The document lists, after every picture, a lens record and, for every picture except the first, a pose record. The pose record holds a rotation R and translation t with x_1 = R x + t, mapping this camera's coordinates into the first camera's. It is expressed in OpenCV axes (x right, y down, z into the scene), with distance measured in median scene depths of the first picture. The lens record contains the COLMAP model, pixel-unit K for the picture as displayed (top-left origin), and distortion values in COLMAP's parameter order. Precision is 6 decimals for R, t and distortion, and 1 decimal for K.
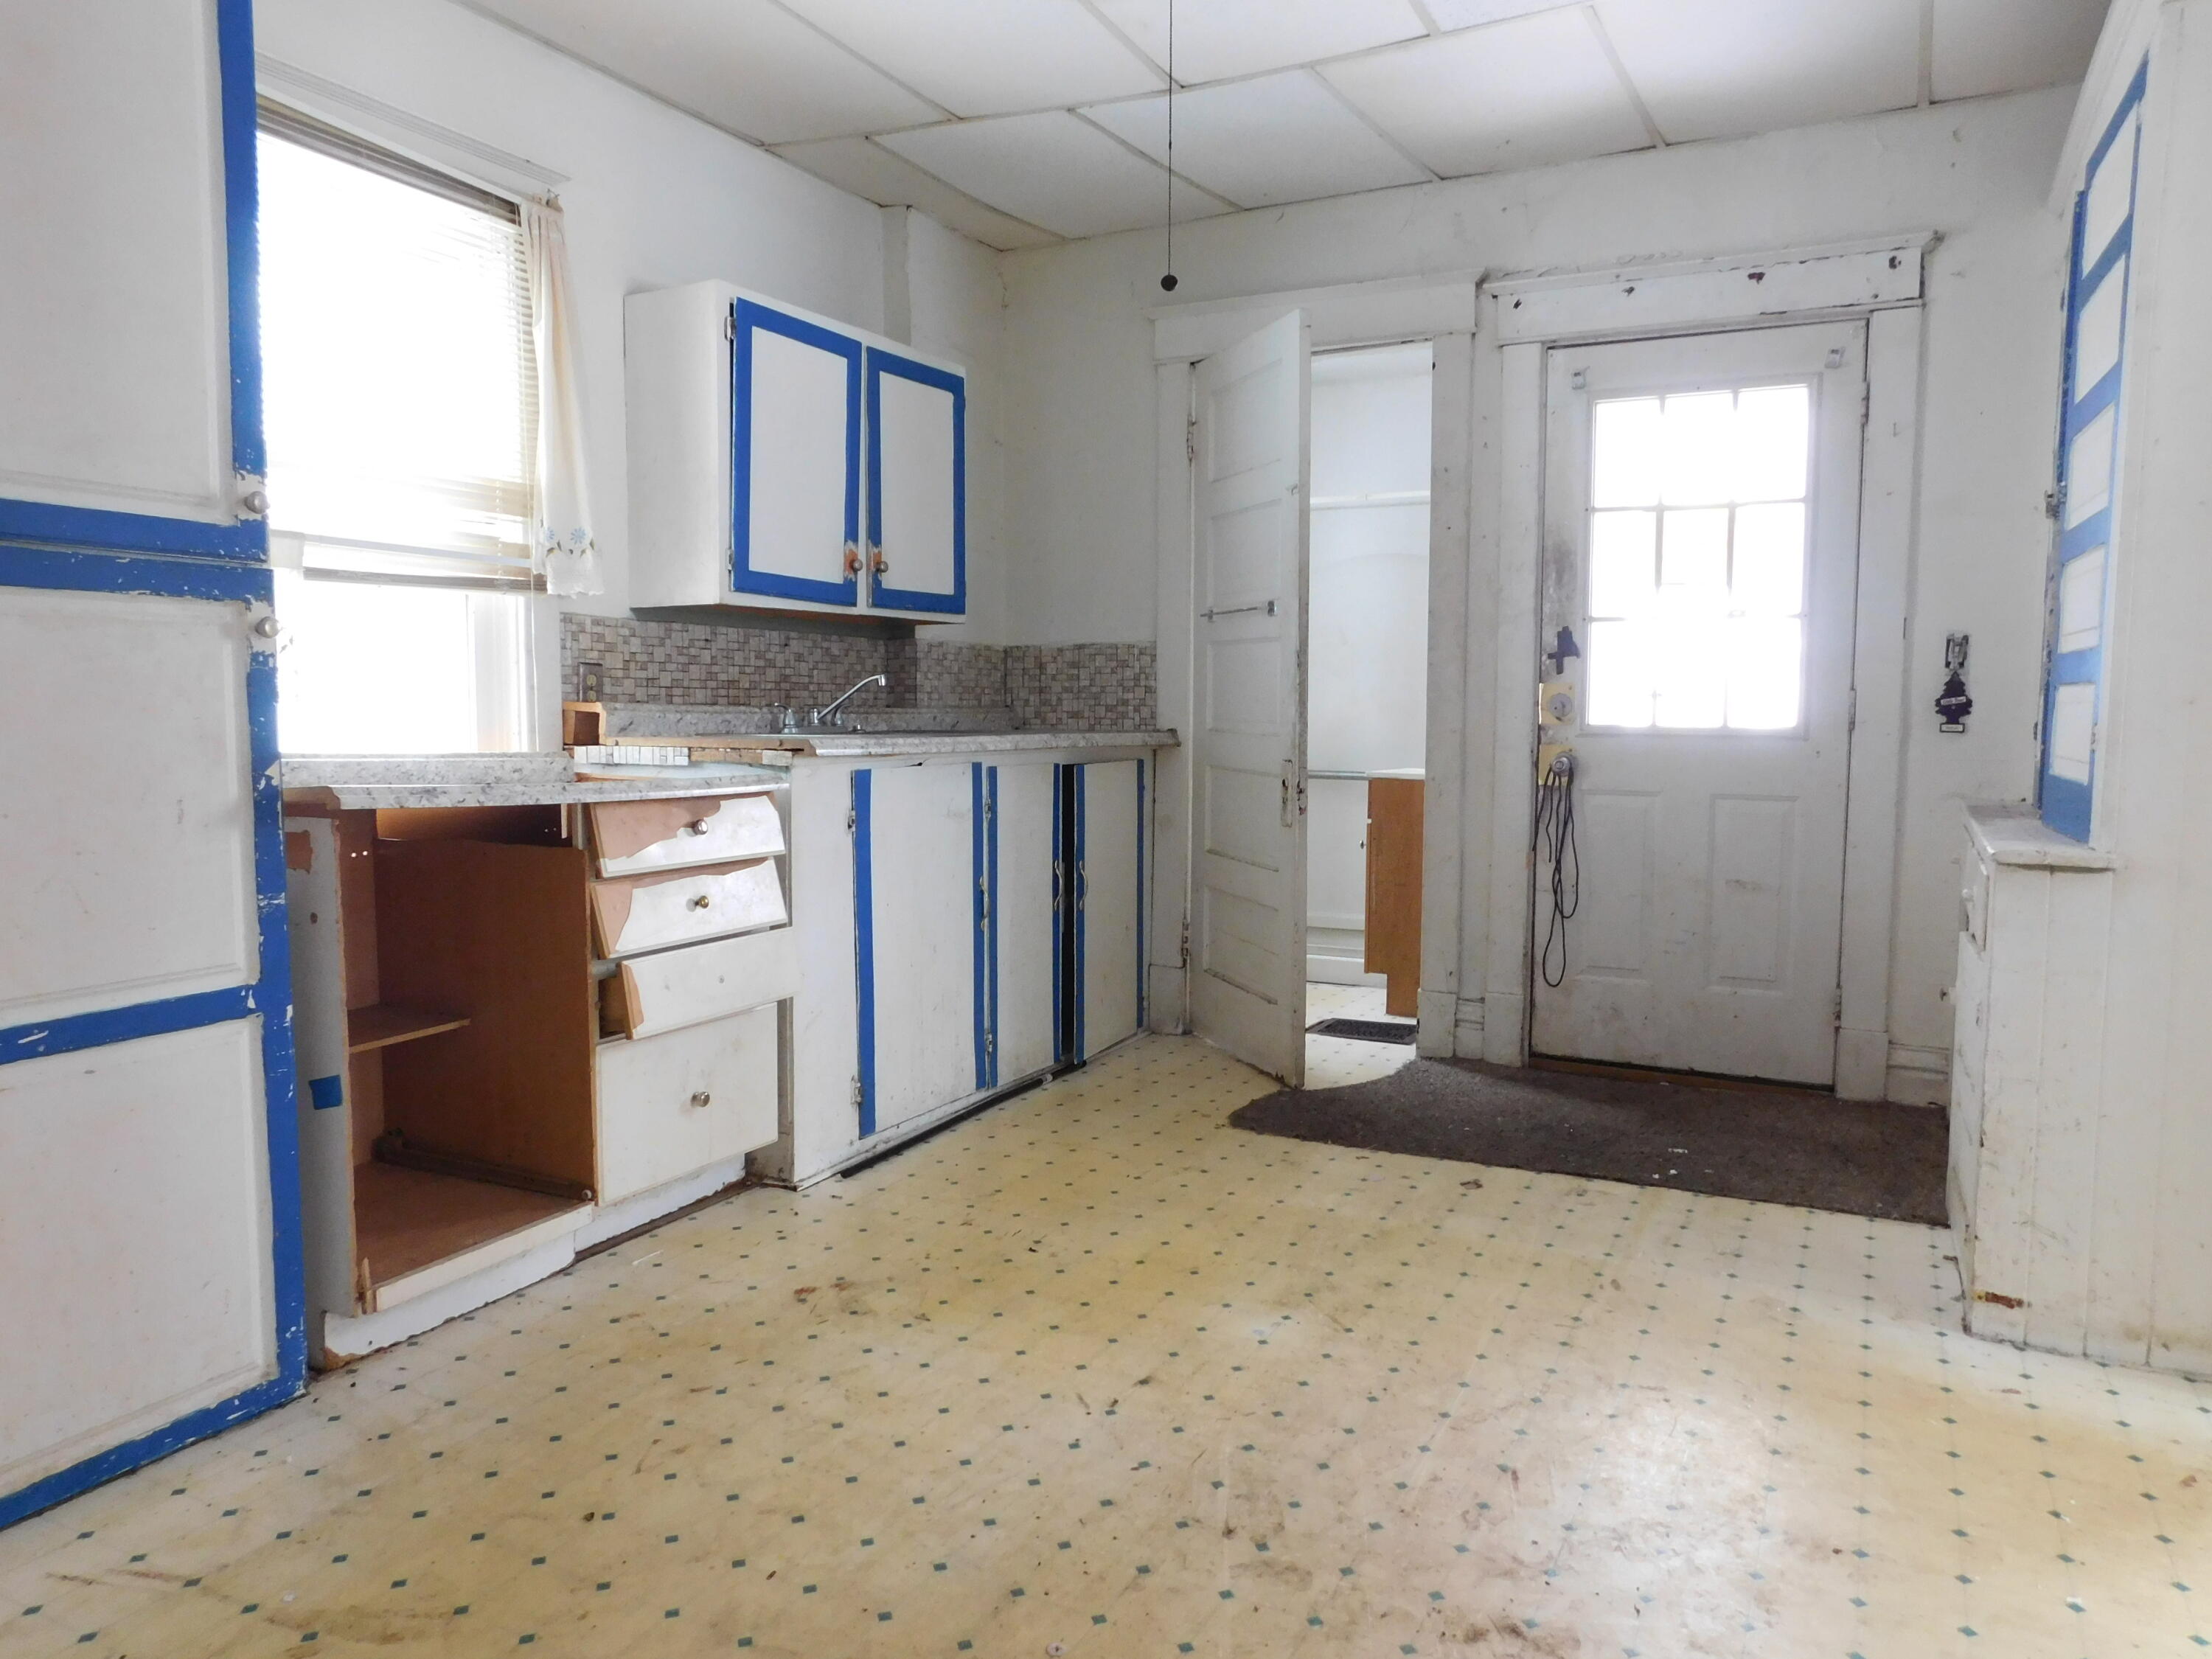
lens RADIAL K [[1480.8, 0, 1101.4], [0, 1480.8, 813.0], [0, 0, 1]] dist [-0.051166, 0.049642]
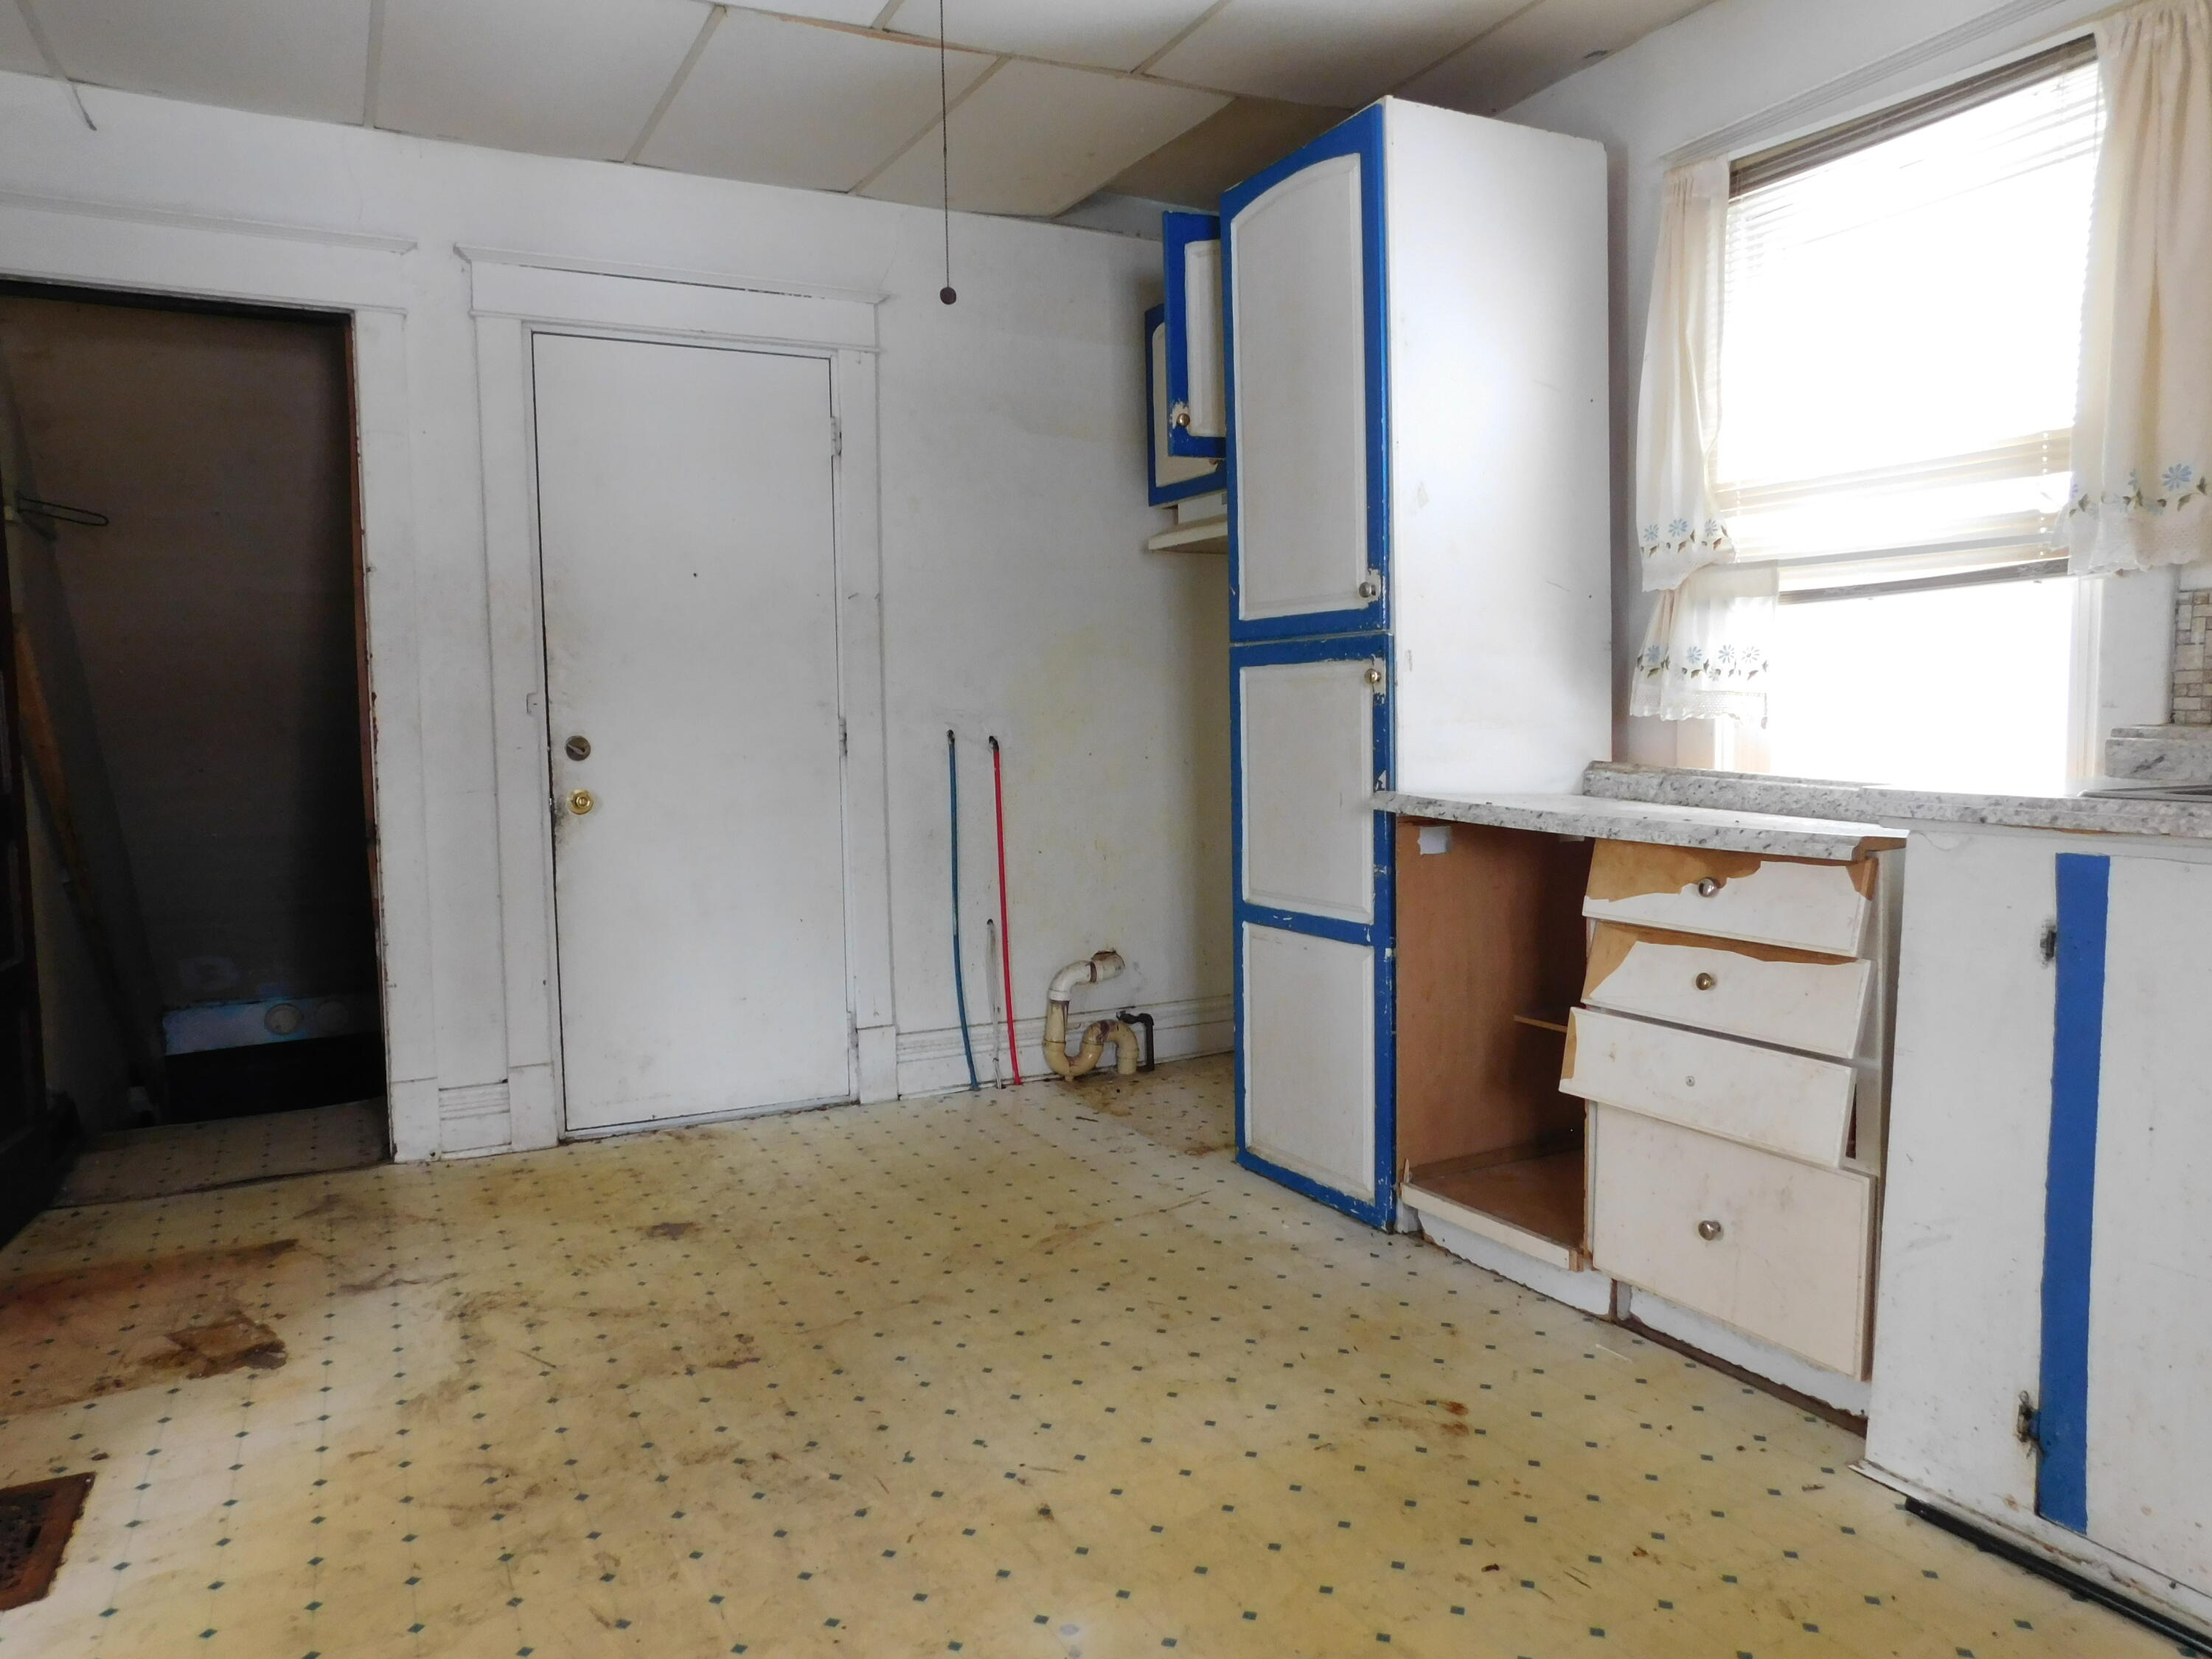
lens RADIAL K [[1480.8, 0, 1101.0], [0, 1480.8, 833.2], [0, 0, 1]] dist [-0.051166, 0.049642]
pose [[-0.562920, 0.066485, -0.823833, 0.712155], [-0.052733, 0.991840, 0.116075, -0.119187], [0.824828, 0.108784, -0.554820, 1.486383]]
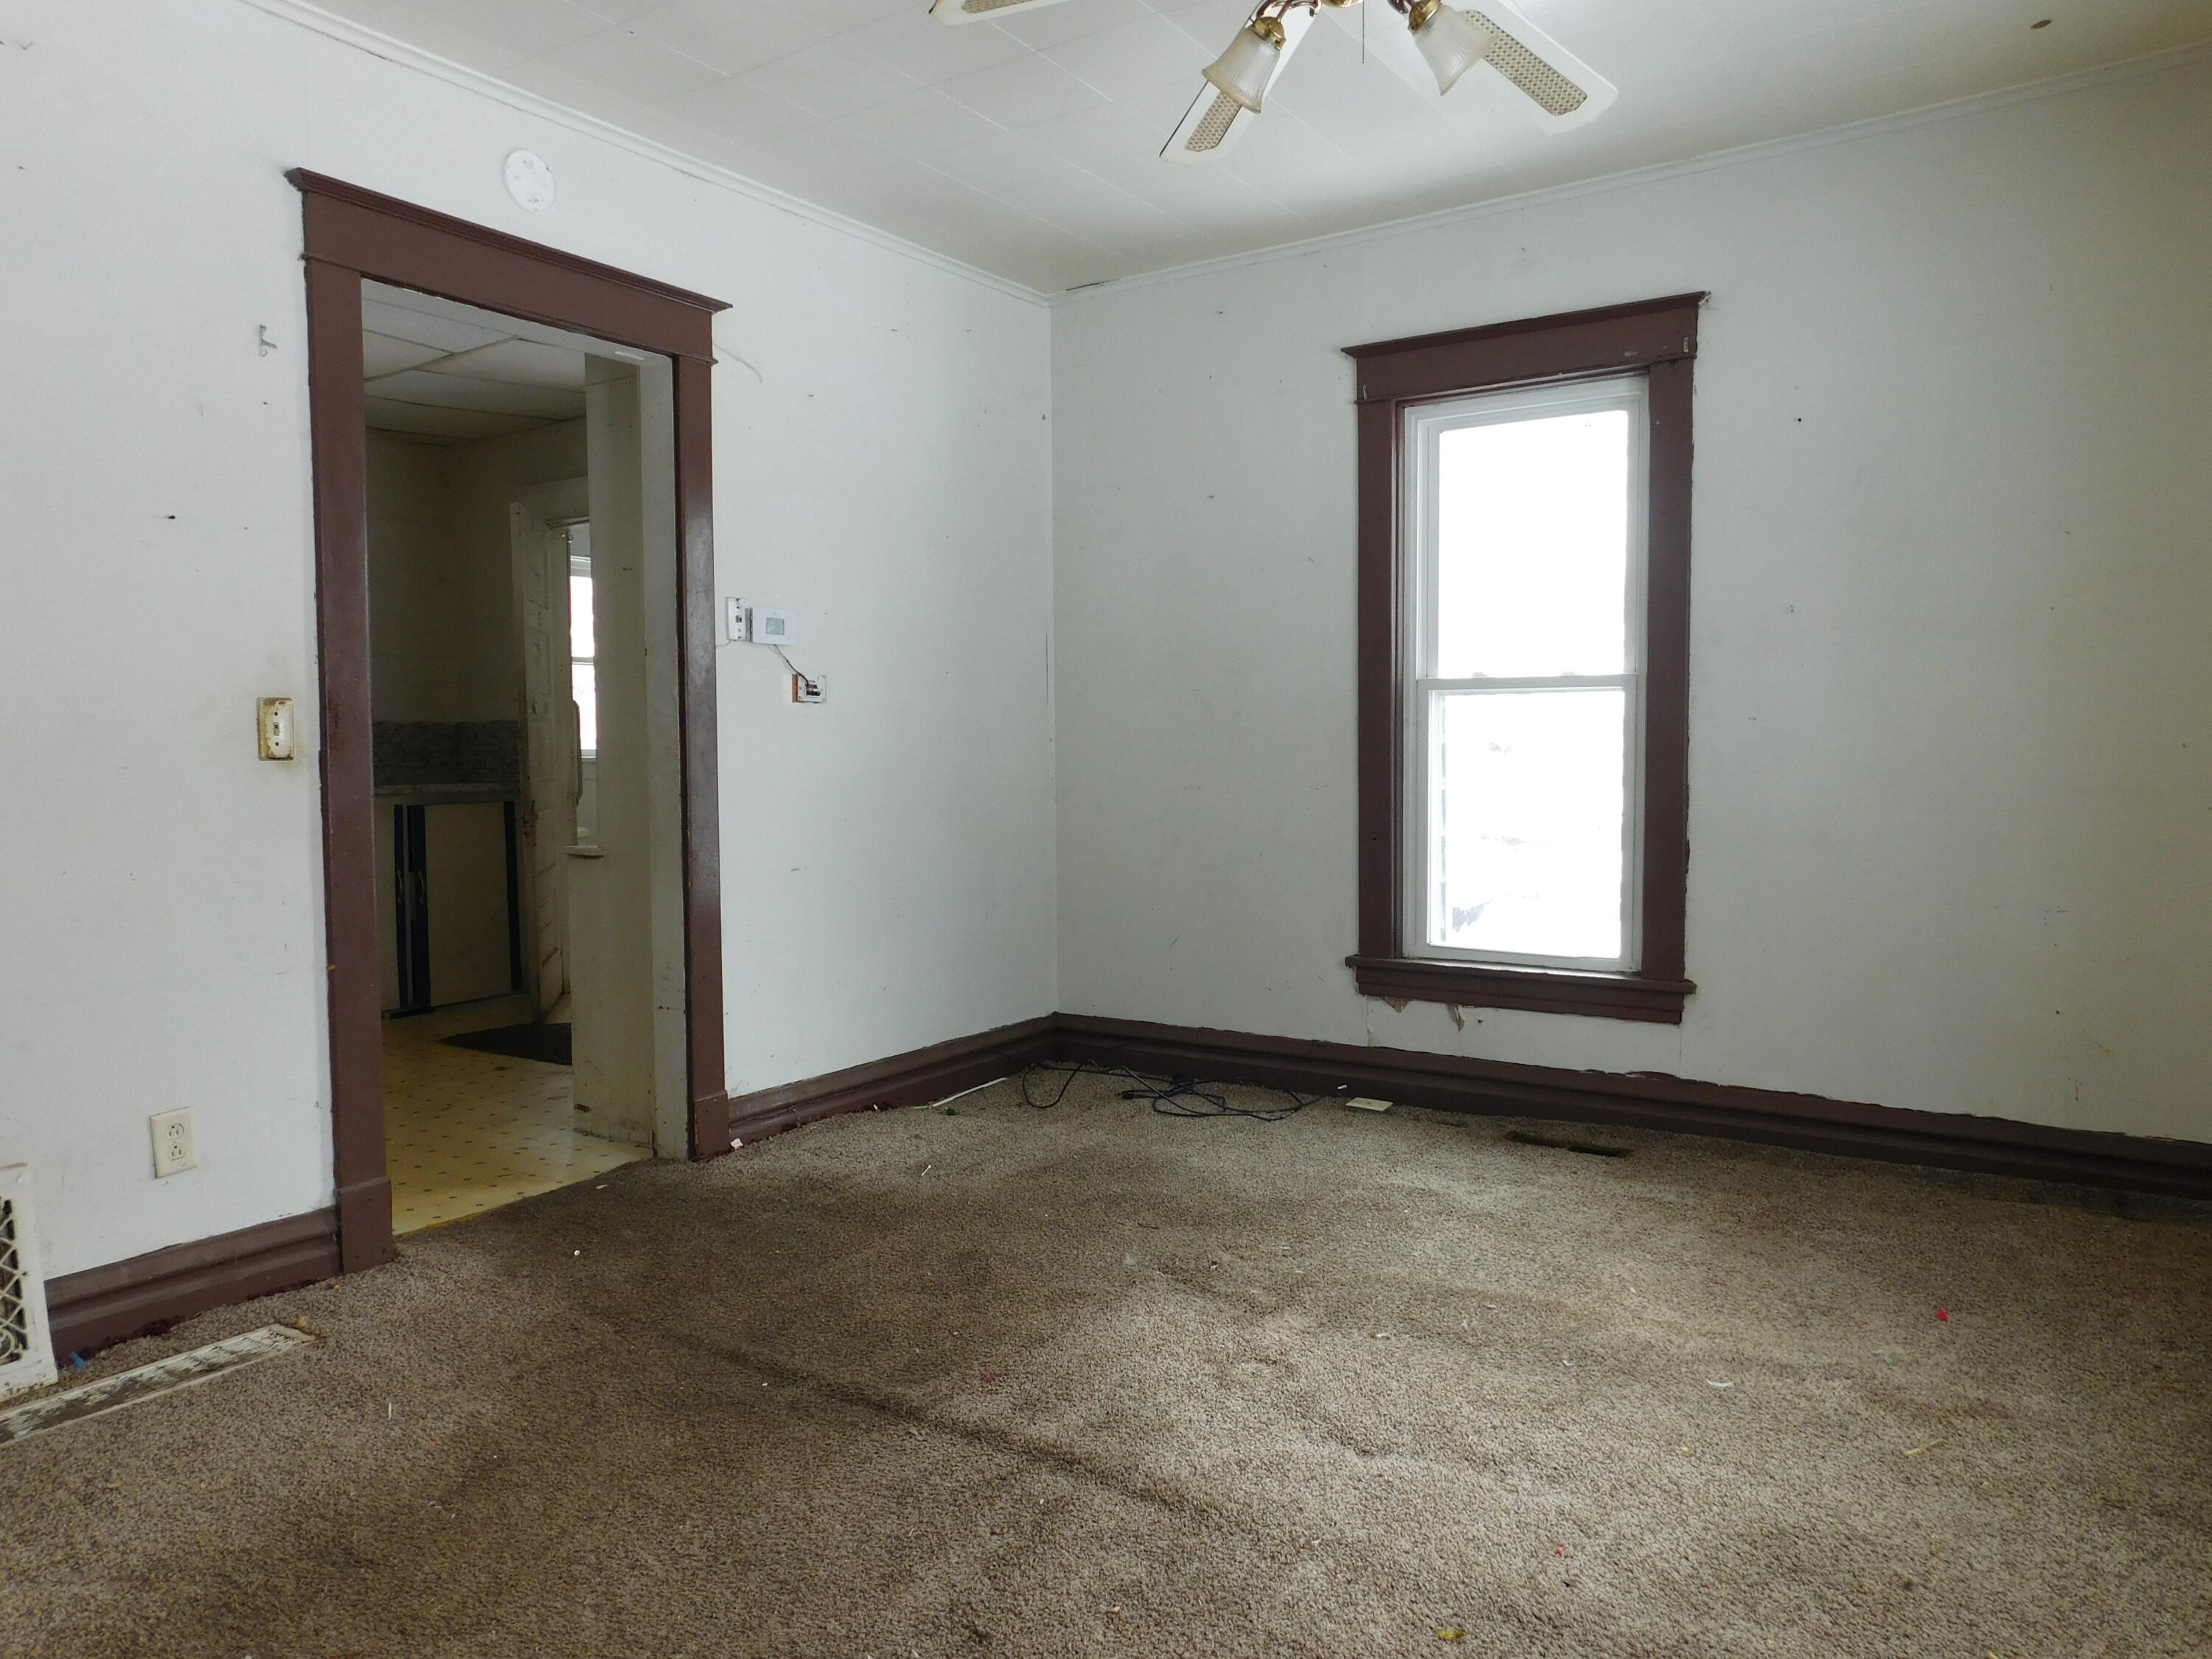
lens RADIAL K [[1480.8, 0, 1111.9], [0, 1480.8, 812.4], [0, 0, 1]] dist [-0.051166, 0.049642]
pose [[0.995075, -0.007816, -0.098820, 1.516567], [0.004656, 0.999472, -0.032166, 0.046498], [0.099019, 0.031548, 0.994585, -0.726663]]
